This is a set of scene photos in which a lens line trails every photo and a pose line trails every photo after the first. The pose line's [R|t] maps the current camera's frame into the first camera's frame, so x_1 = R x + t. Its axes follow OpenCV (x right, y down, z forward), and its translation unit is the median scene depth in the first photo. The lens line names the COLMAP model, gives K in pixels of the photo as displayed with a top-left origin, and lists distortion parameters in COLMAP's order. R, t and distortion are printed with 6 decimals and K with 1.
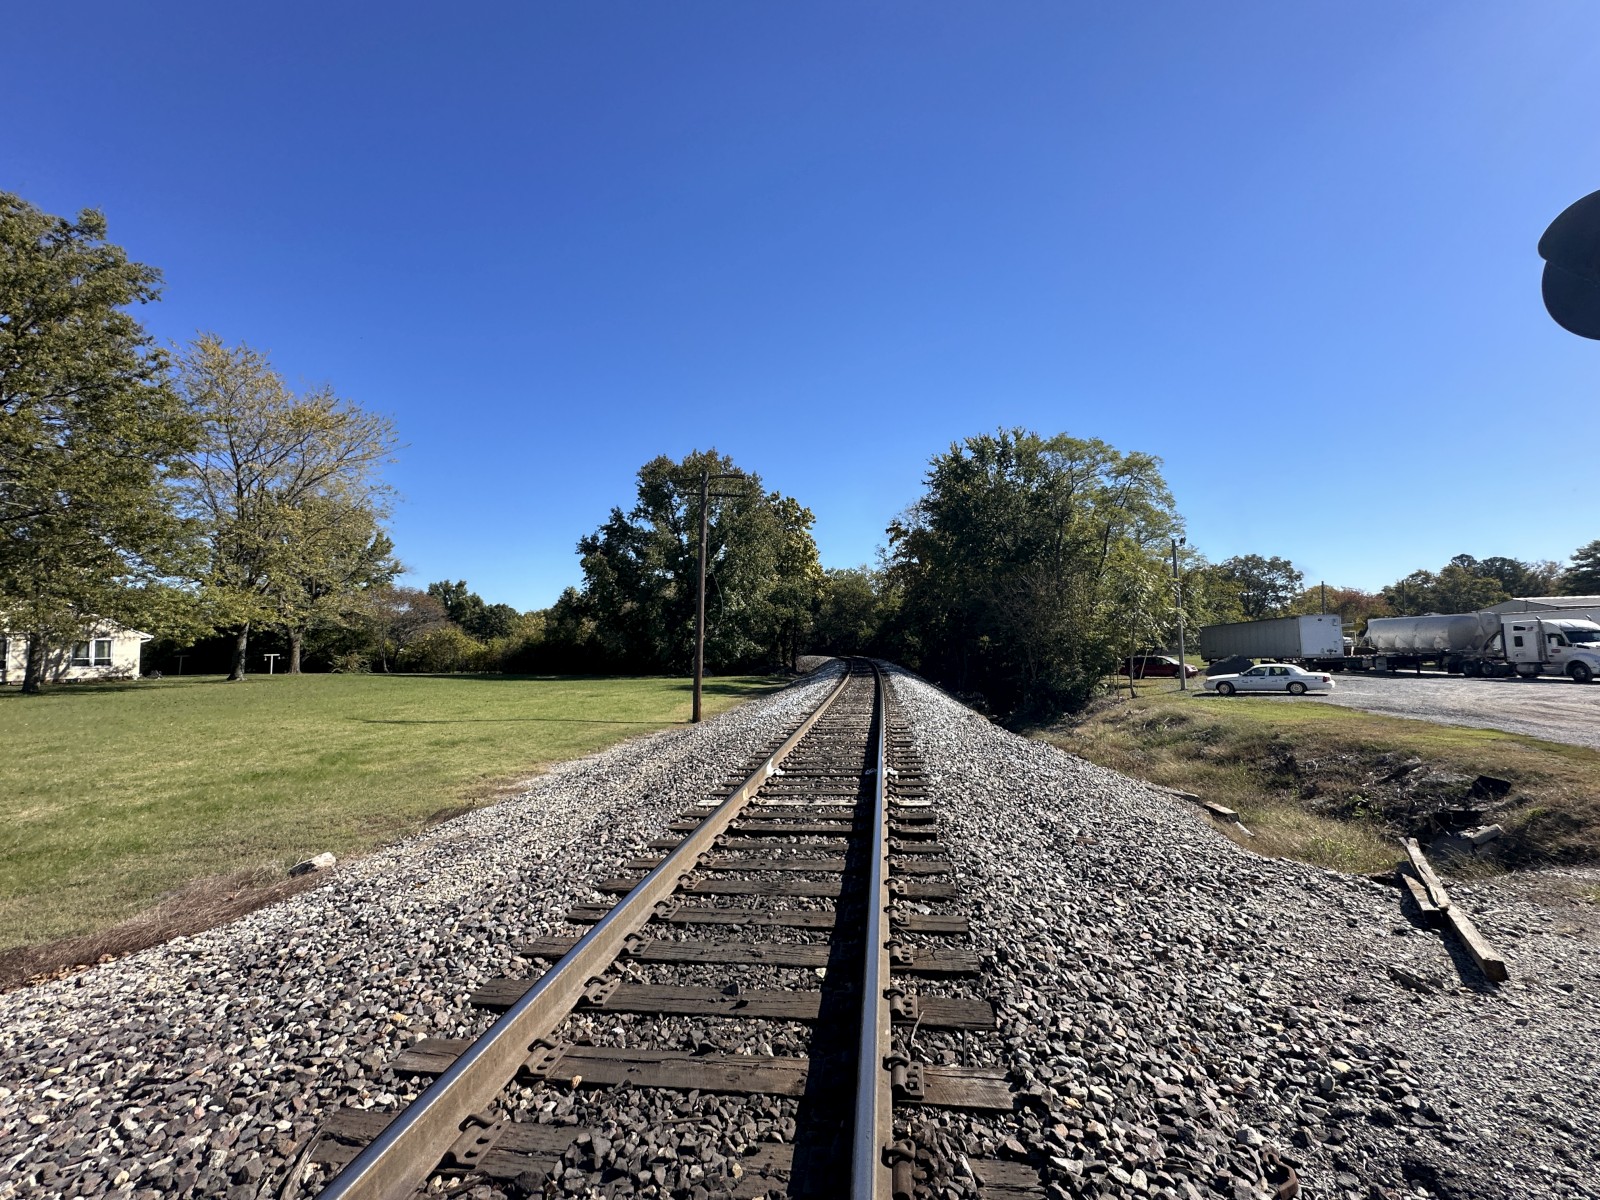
lens RADIAL K [[639.2, 0, 802.0], [0, 639.2, 602.3], [0, 0, 1]] dist [-0.001275, 0.000493]
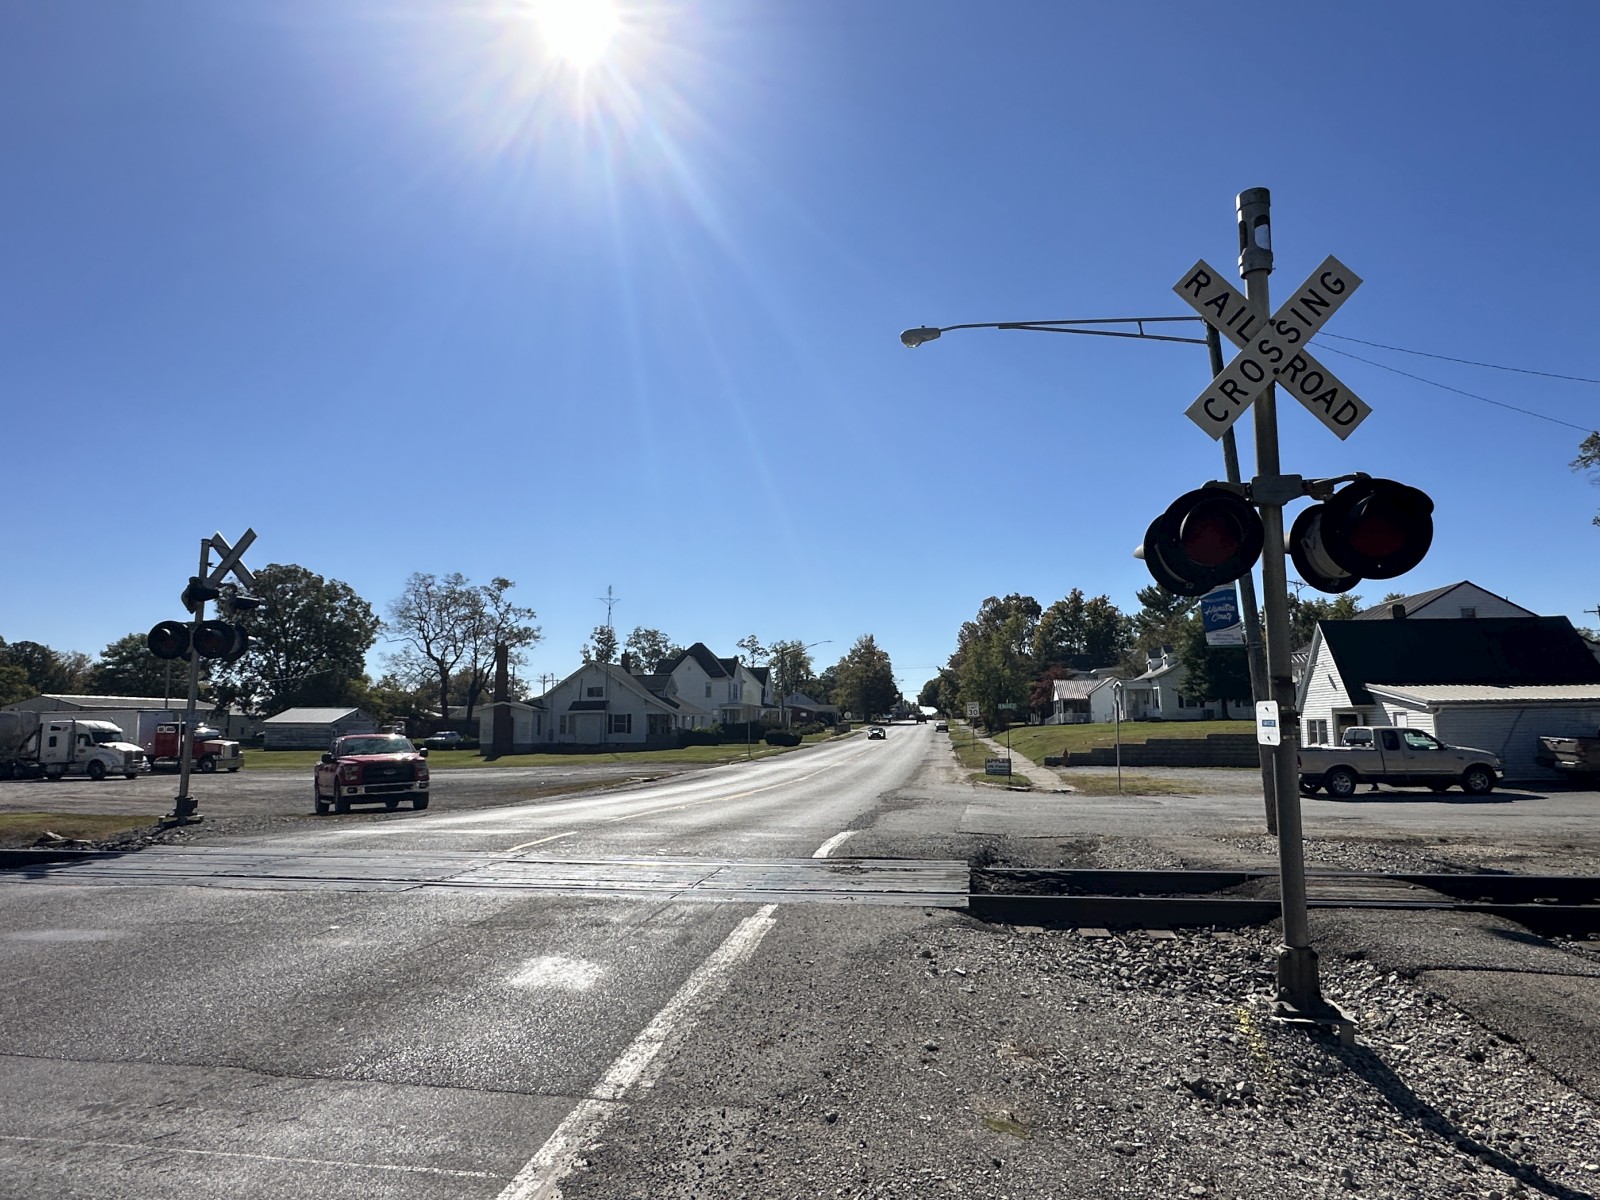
lens RADIAL K [[951.8, 0, 800.0], [0, 951.8, 600.0], [0, 0, 1]] dist [0.006931, 0.002893]
pose [[0.052542, 0.156640, 0.986257, -0.362014], [-0.067049, 0.985946, -0.153018, -0.007178], [-0.996365, -0.058088, 0.062306, -0.270837]]
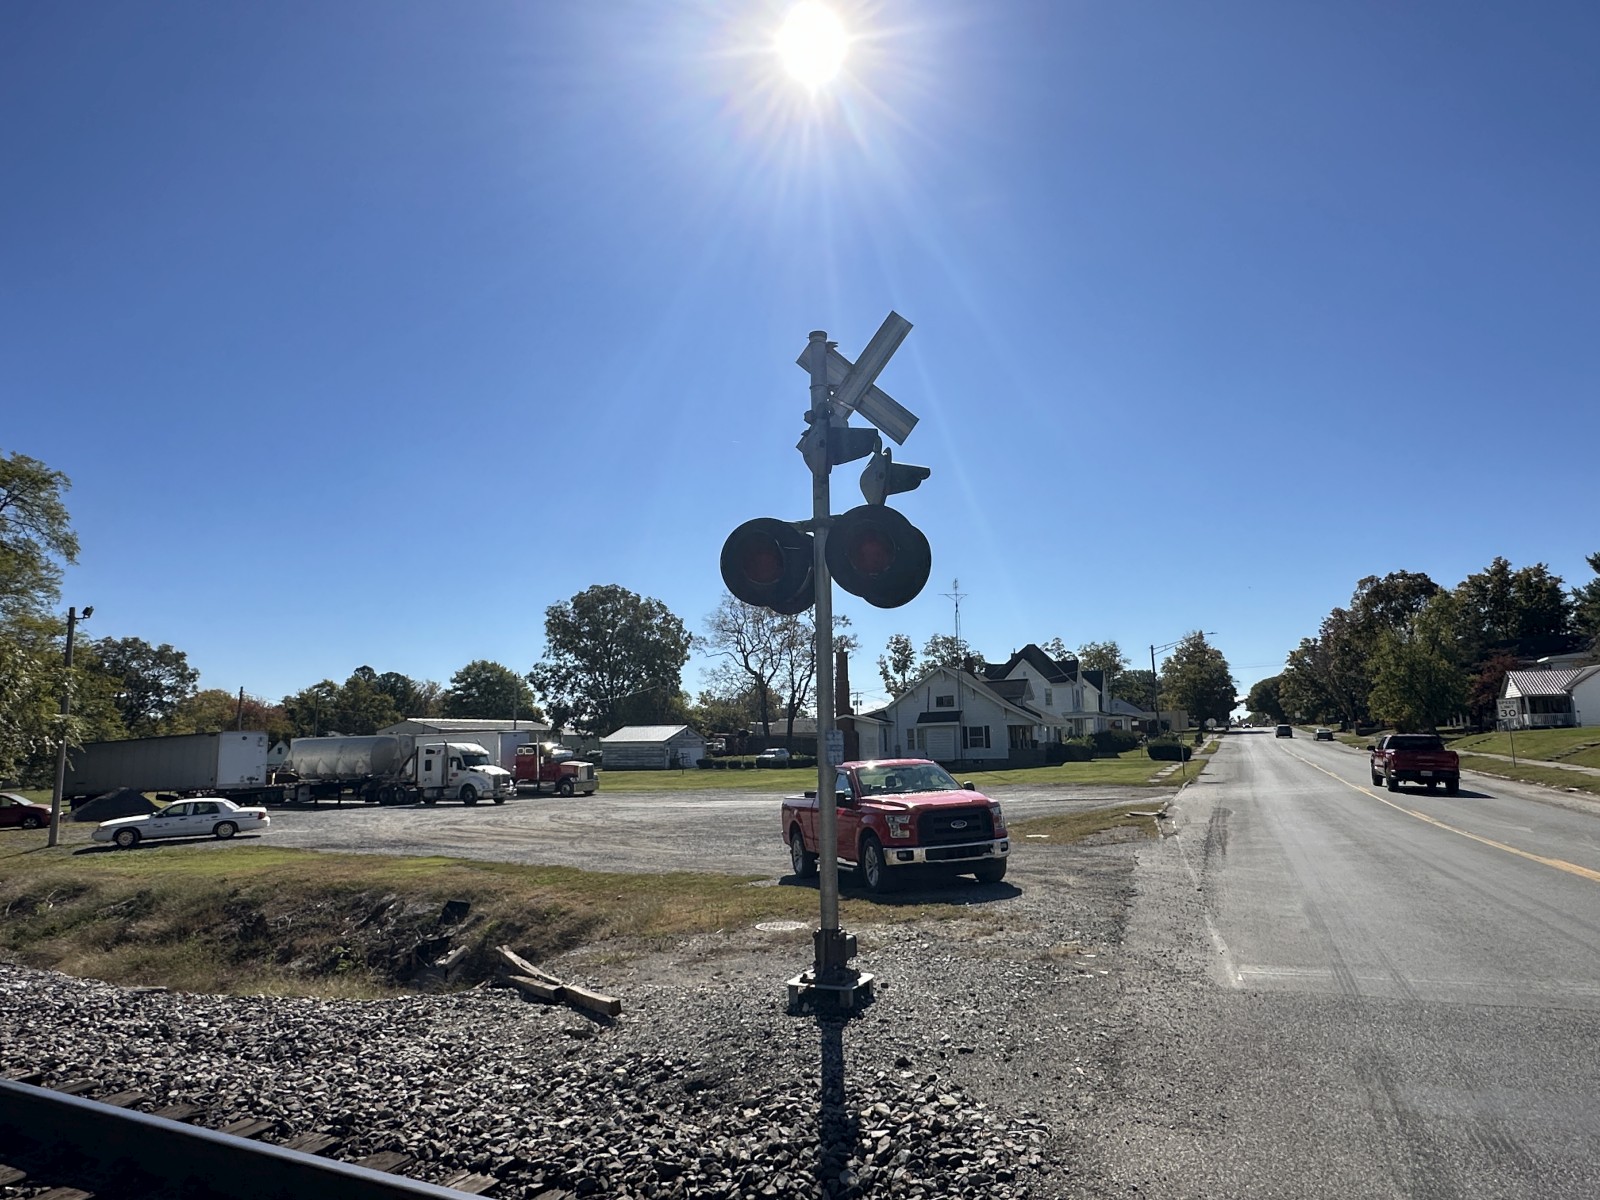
lens RADIAL K [[951.8, 0, 800.0], [0, 951.8, 600.0], [0, 0, 1]] dist [0.006931, 0.002893]
pose [[0.321295, 0.158346, 0.933647, -0.096529], [-0.053139, 0.987382, -0.149173, -0.000864], [-0.945487, -0.001684, 0.325656, -0.005245]]
